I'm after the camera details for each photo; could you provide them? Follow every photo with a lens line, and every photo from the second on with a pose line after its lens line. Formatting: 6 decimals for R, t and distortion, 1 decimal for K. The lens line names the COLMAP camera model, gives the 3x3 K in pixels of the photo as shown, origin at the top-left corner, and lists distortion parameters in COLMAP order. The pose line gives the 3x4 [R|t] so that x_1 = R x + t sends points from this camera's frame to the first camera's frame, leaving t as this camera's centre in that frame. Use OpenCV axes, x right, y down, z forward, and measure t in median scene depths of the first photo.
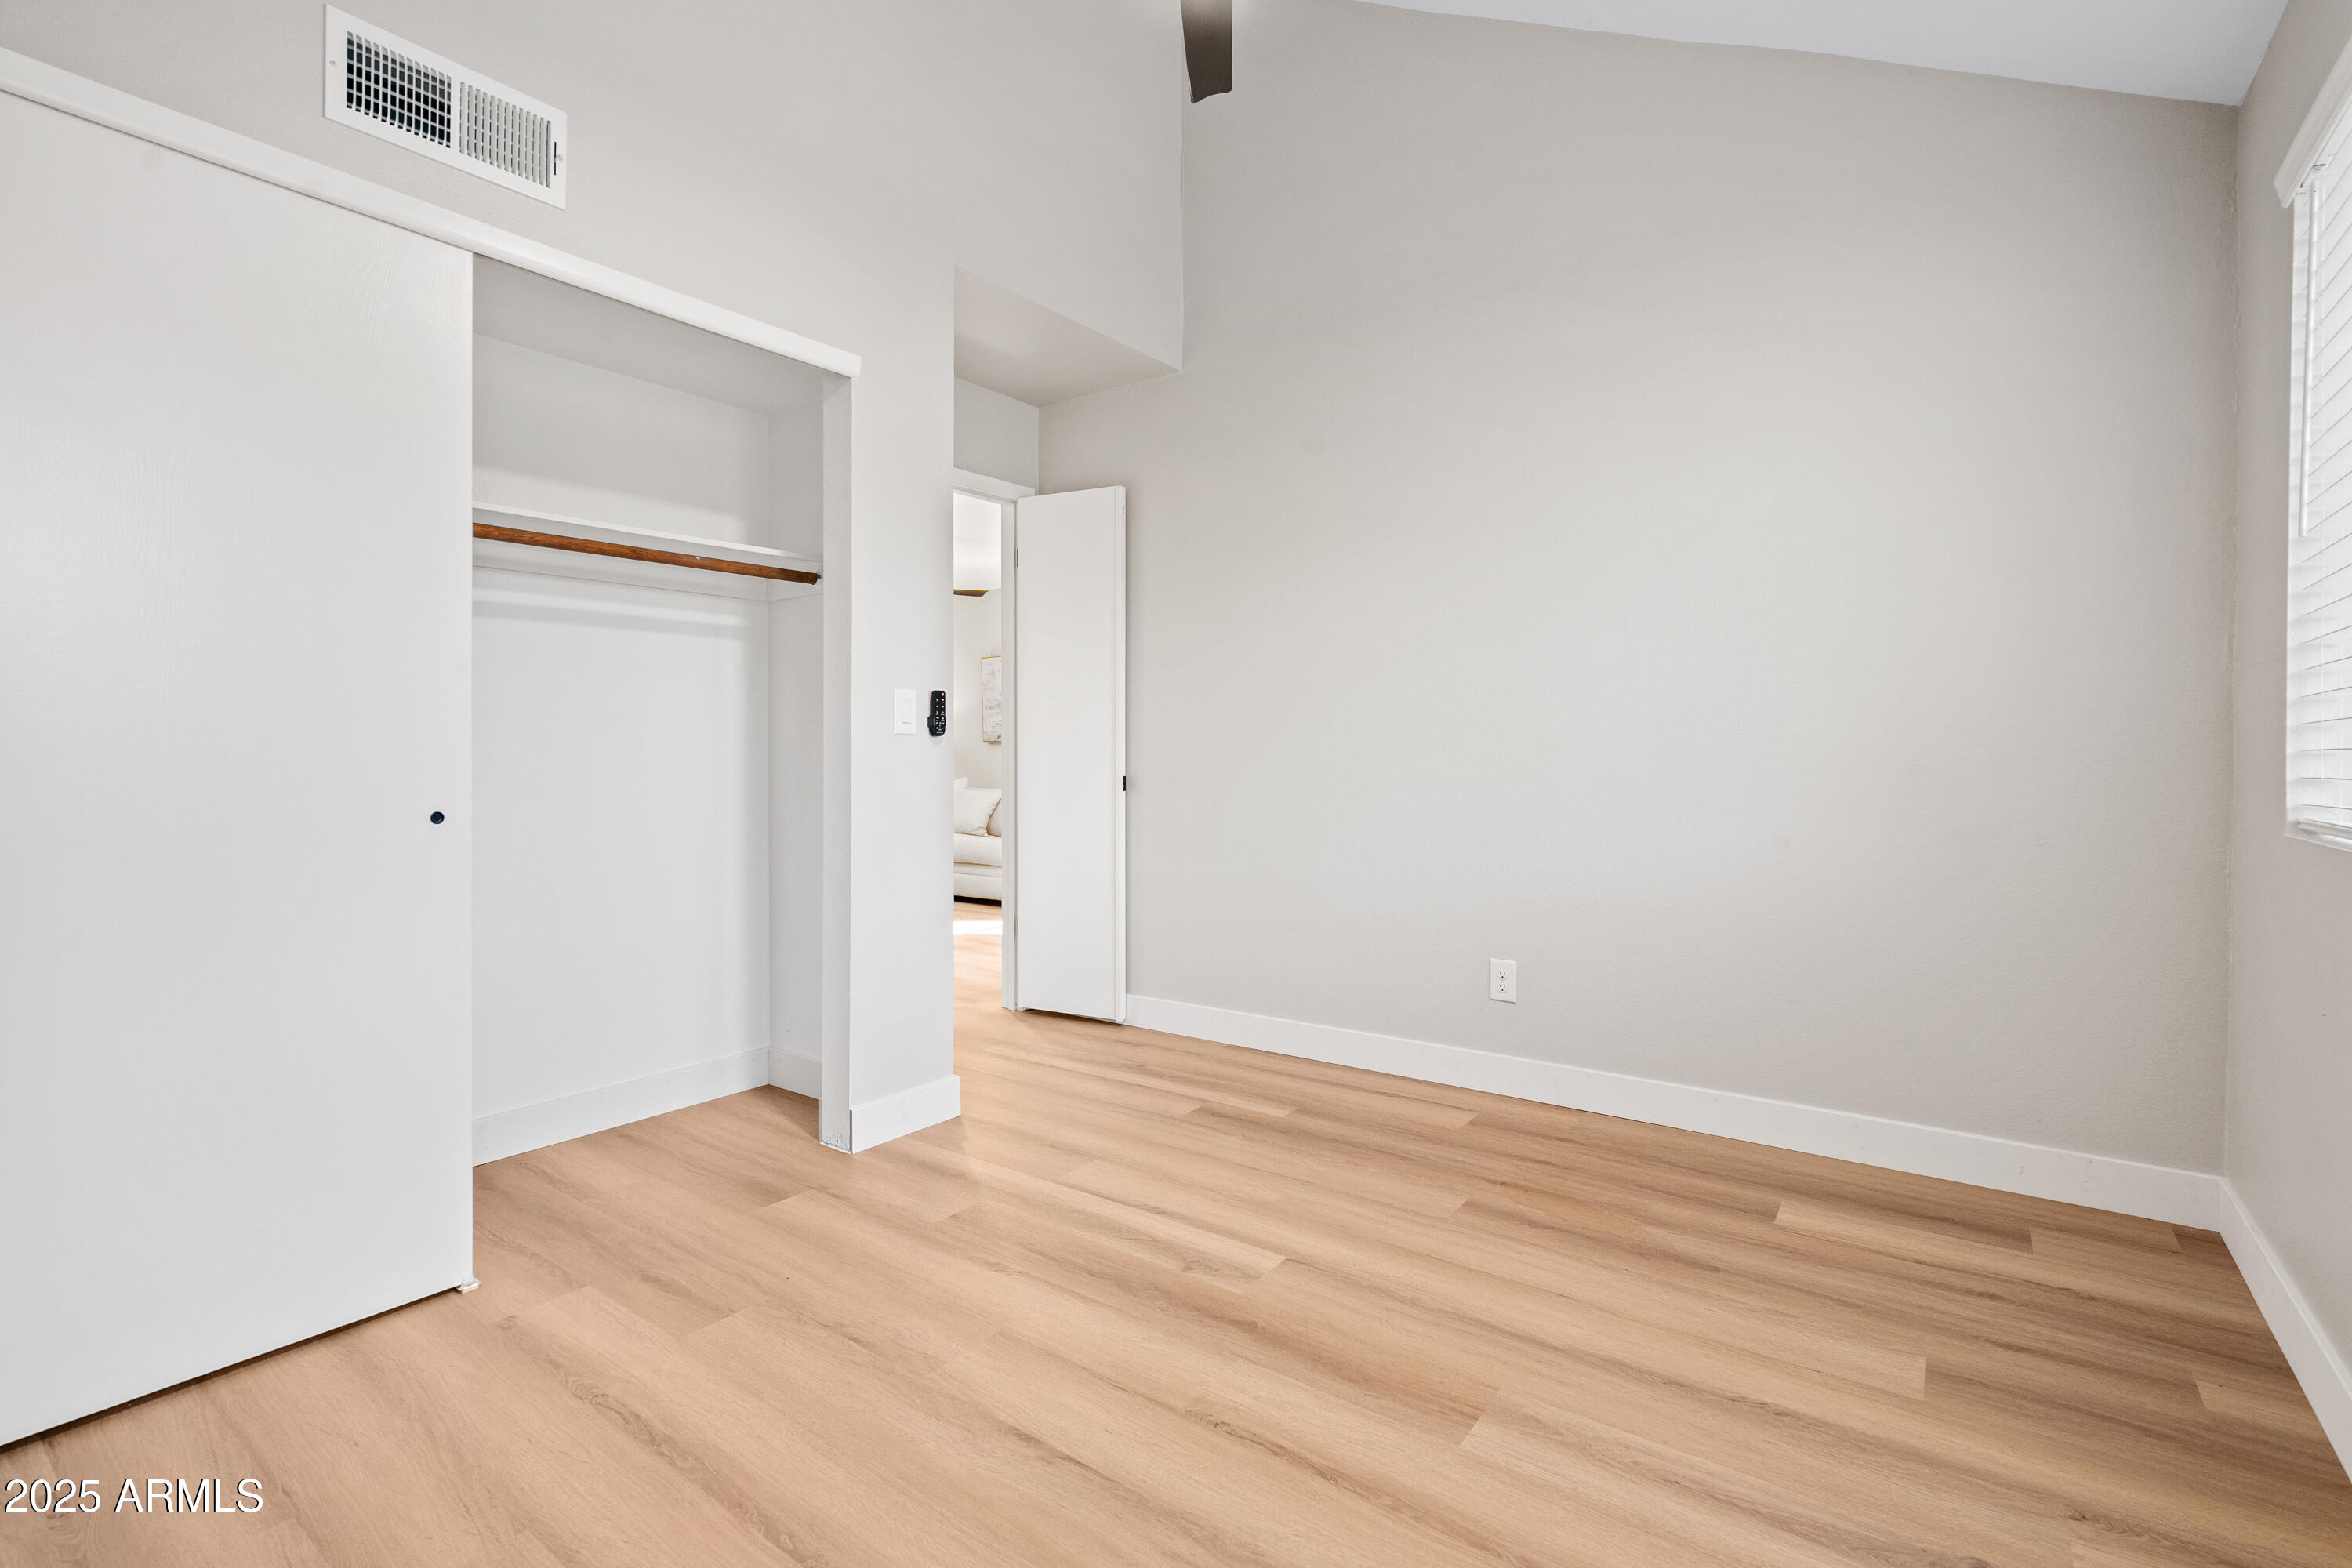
lens RADIAL K [[1054.0, 0, 1176.0], [0, 1054.0, 784.0], [0, 0, 1]] dist [-0.010381, 0.000072]
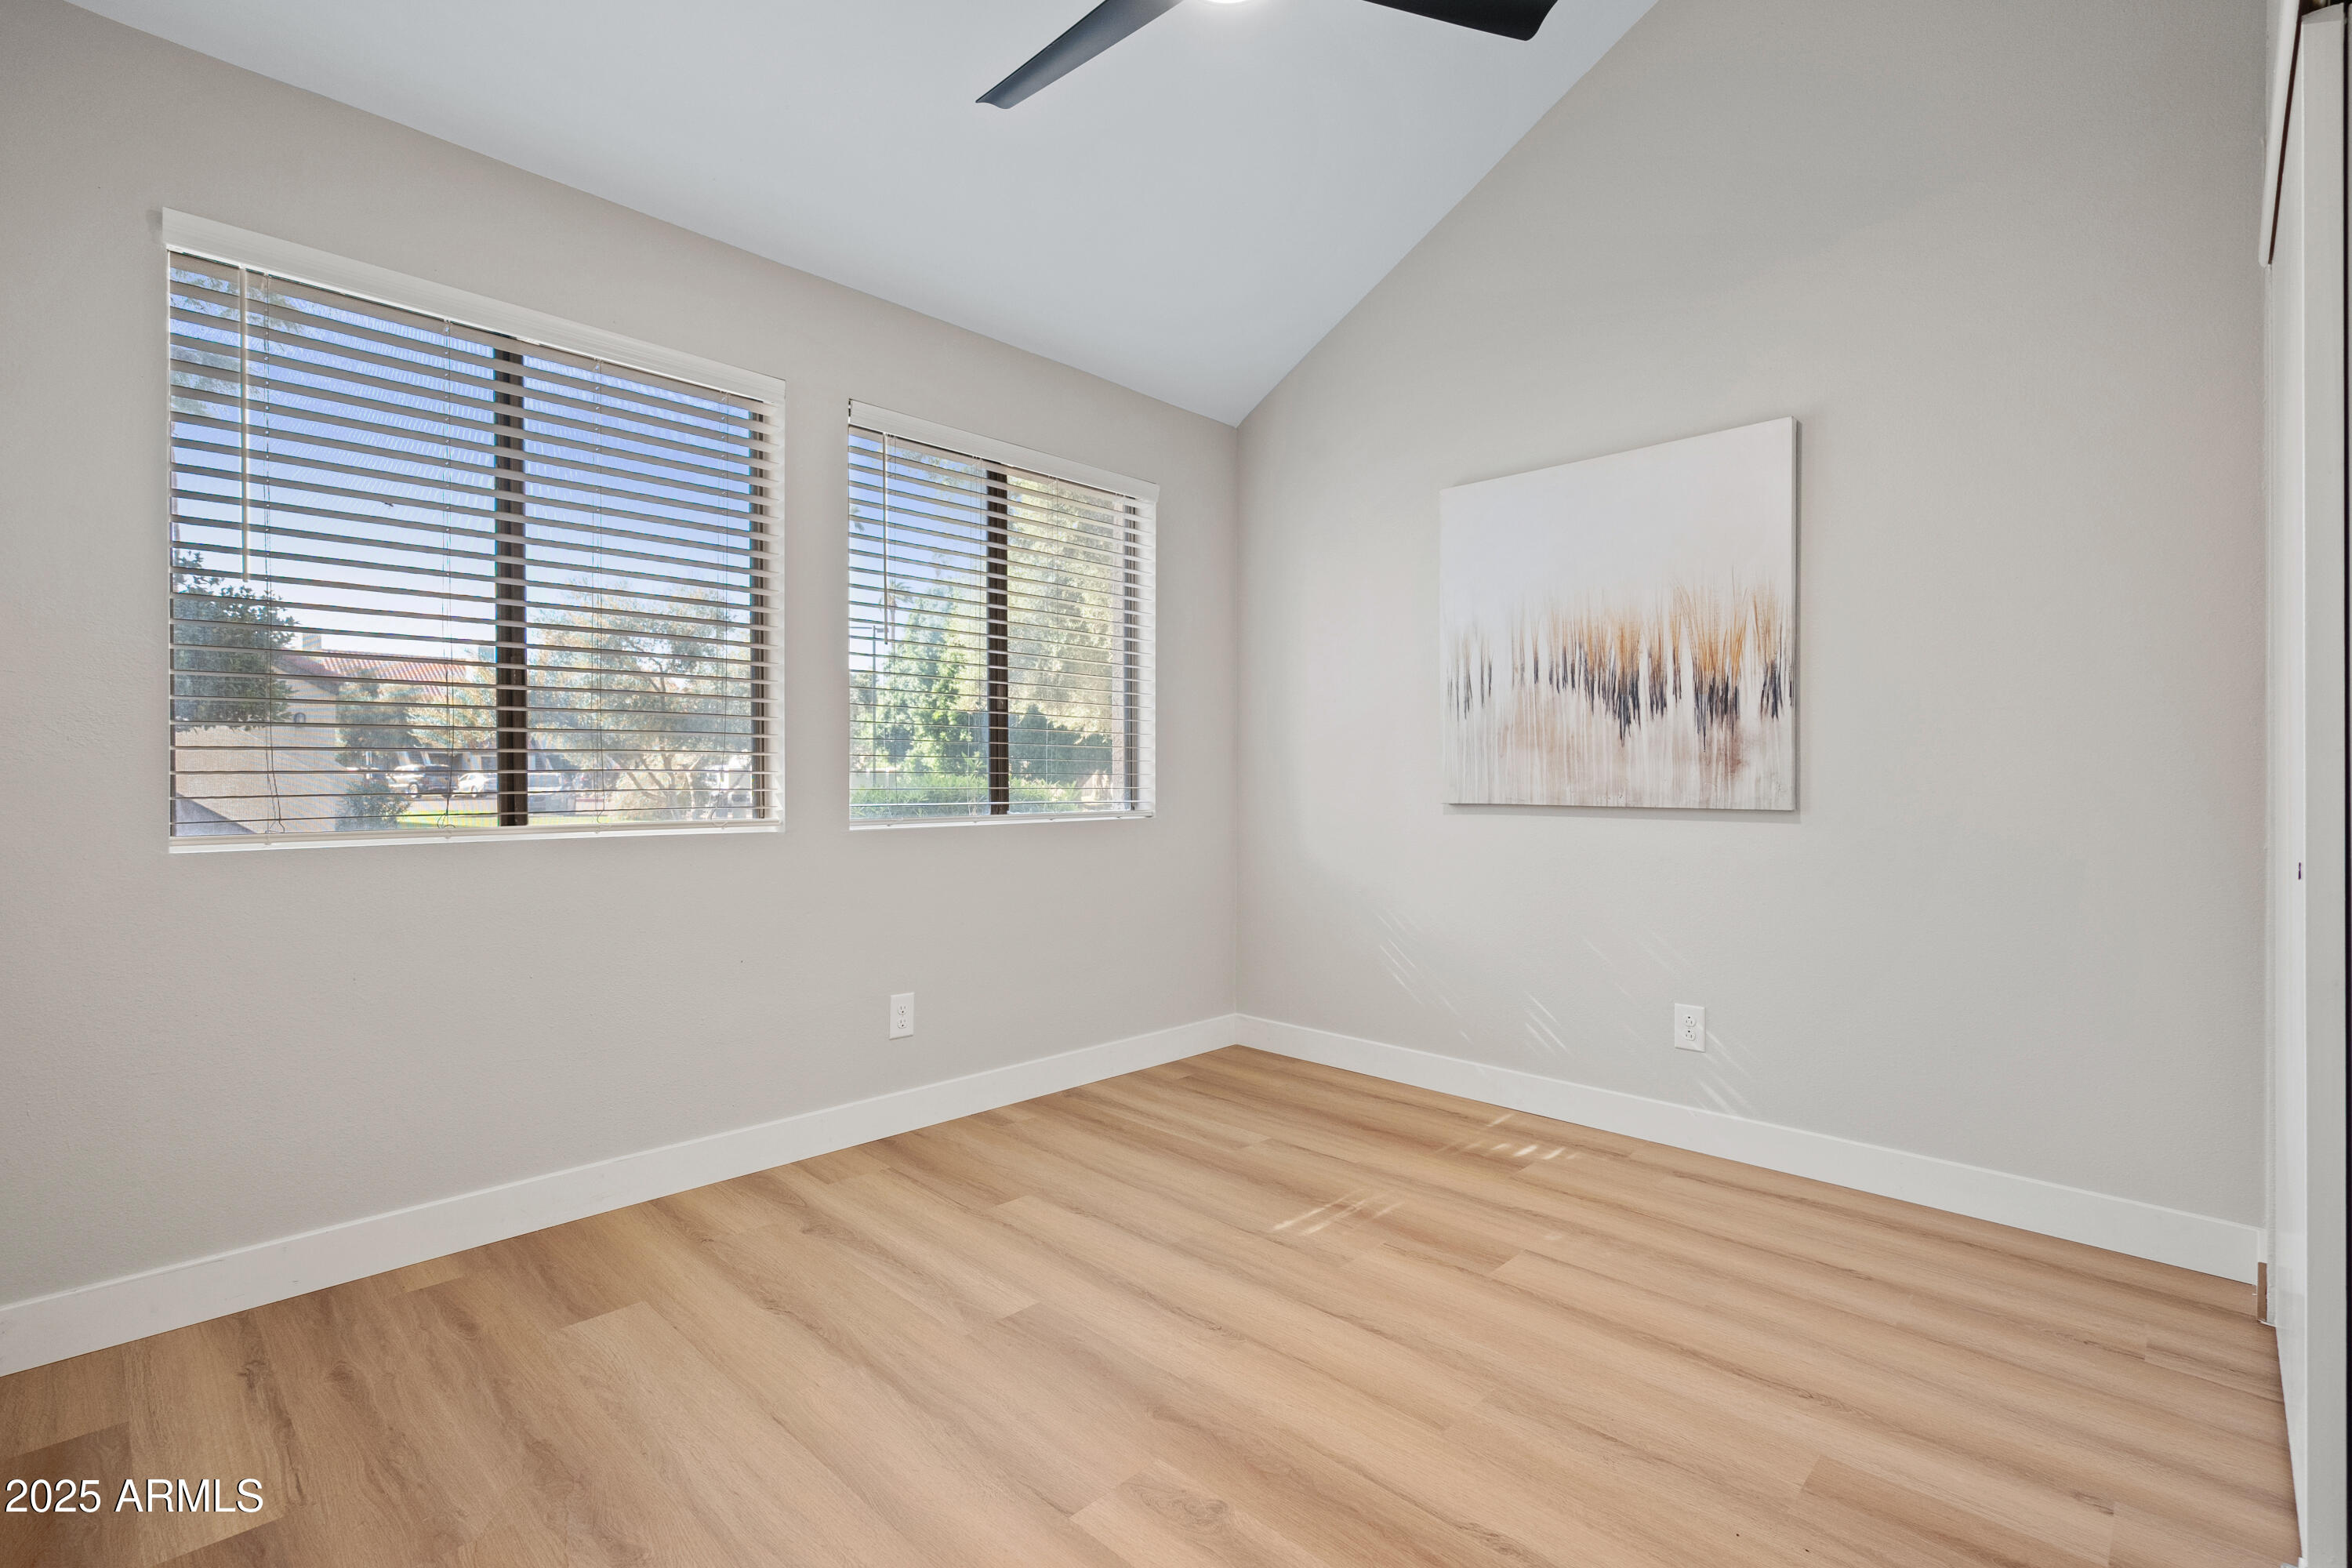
lens RADIAL K [[1054.0, 0, 1176.0], [0, 1054.0, 784.0], [0, 0, 1]] dist [-0.010381, 0.000072]
pose [[-0.992278, 0.000566, 0.124034, -0.054751], [0.004439, 0.999511, 0.030948, -0.050279], [-0.123956, 0.031260, -0.991795, 1.914205]]
